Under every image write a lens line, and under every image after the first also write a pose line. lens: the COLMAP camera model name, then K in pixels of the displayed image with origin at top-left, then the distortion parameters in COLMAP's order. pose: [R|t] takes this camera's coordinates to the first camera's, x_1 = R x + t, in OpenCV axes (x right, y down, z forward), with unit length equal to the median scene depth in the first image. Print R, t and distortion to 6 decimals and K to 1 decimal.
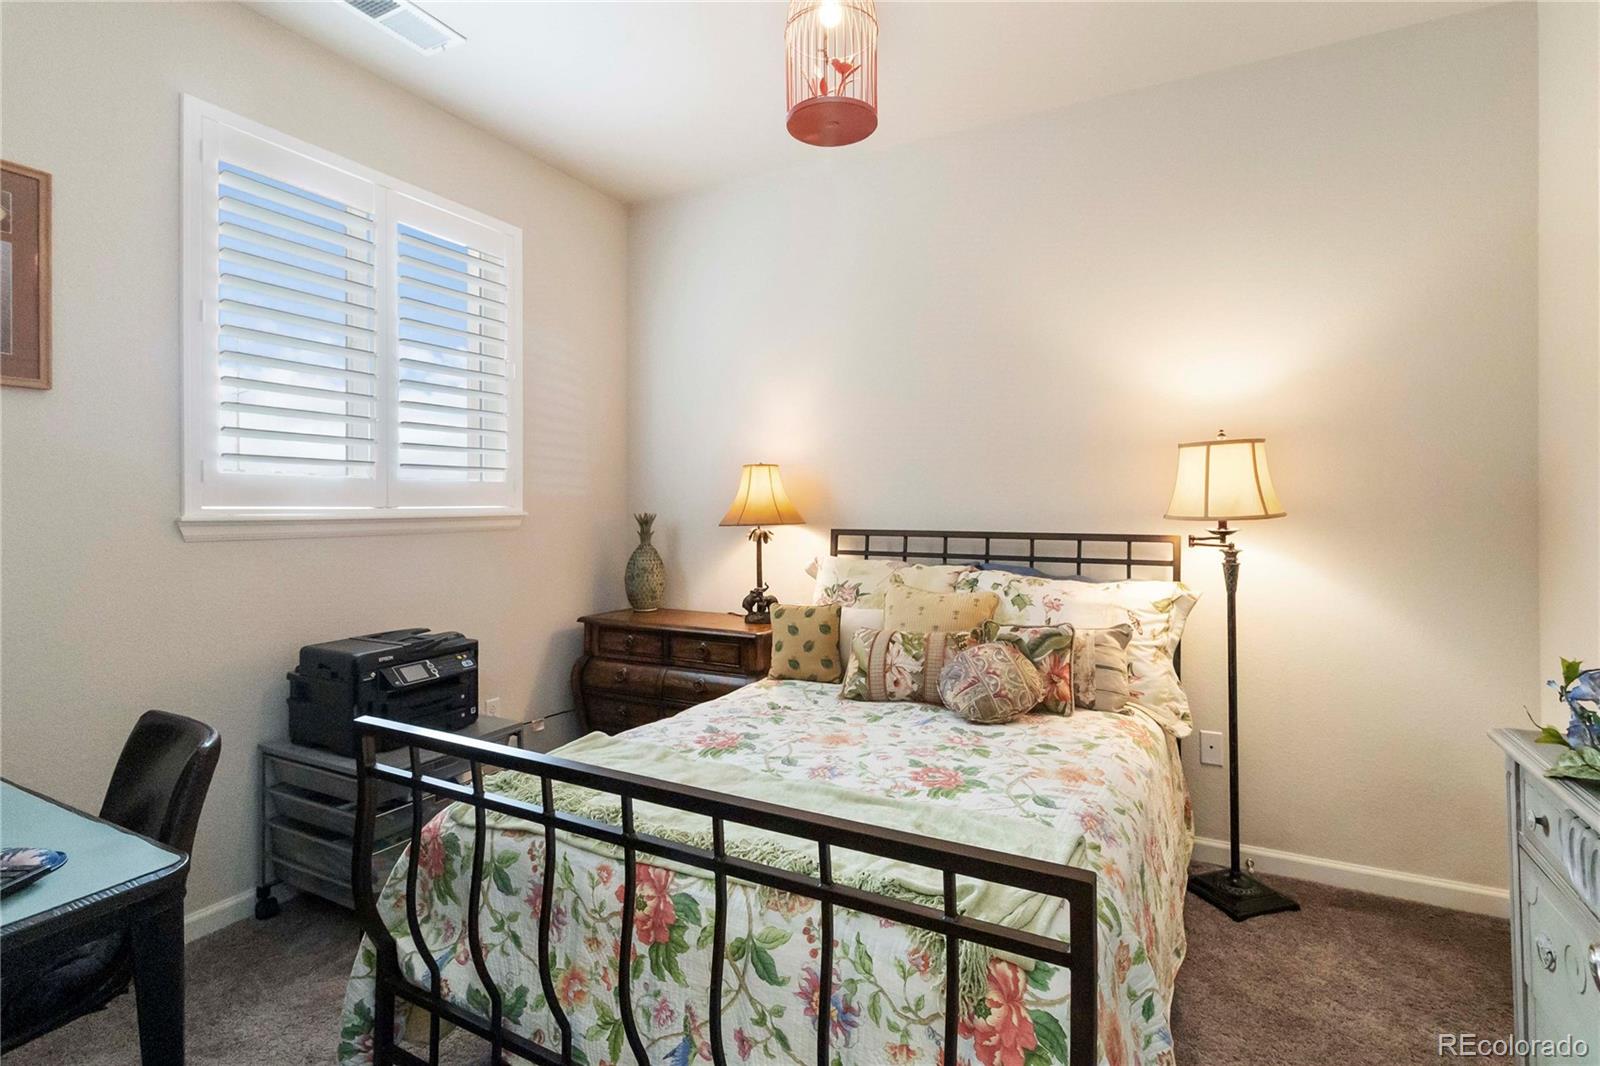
lens RADIAL K [[769.2, 0, 797.3], [0, 769.2, 518.9], [0, 0, 1]] dist [-0.000020, -0.000988]
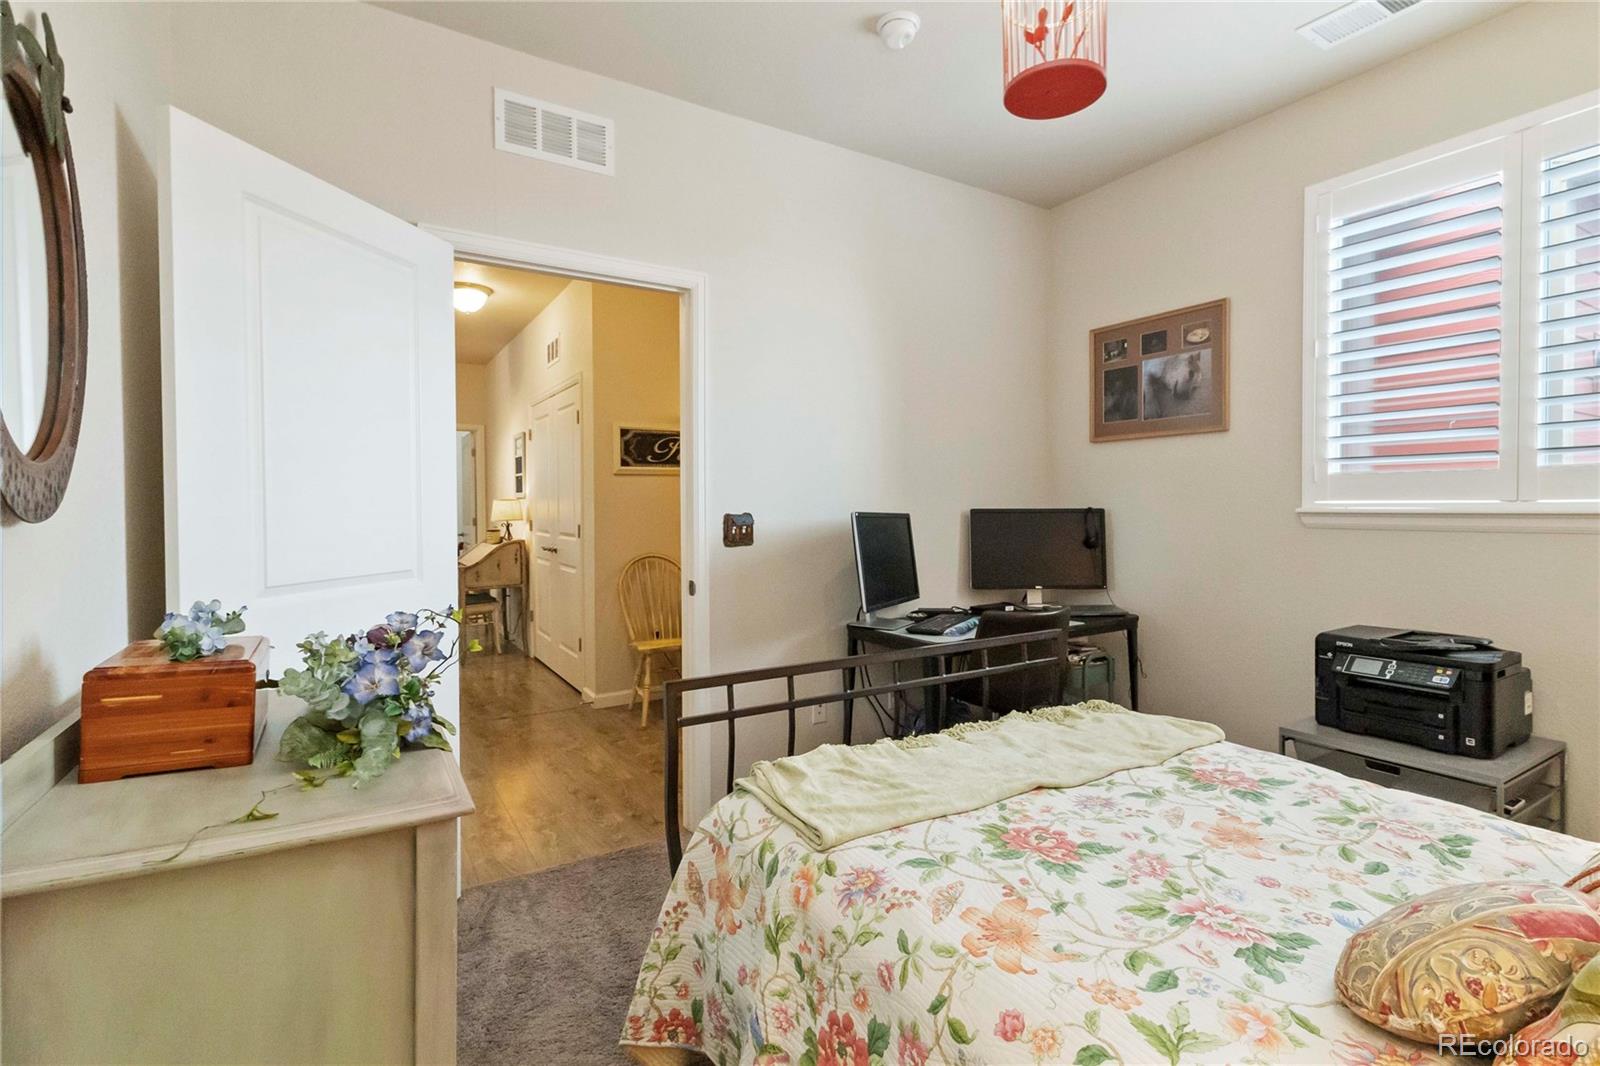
lens RADIAL K [[769.2, 0, 802.6], [0, 769.2, 523.0], [0, 0, 1]] dist [-0.000020, -0.000988]
pose [[-0.518792, 0.023703, -0.854572, 0.865568], [-0.009561, 0.999392, 0.033524, -0.014849], [0.854847, 0.025563, -0.518250, 1.052222]]
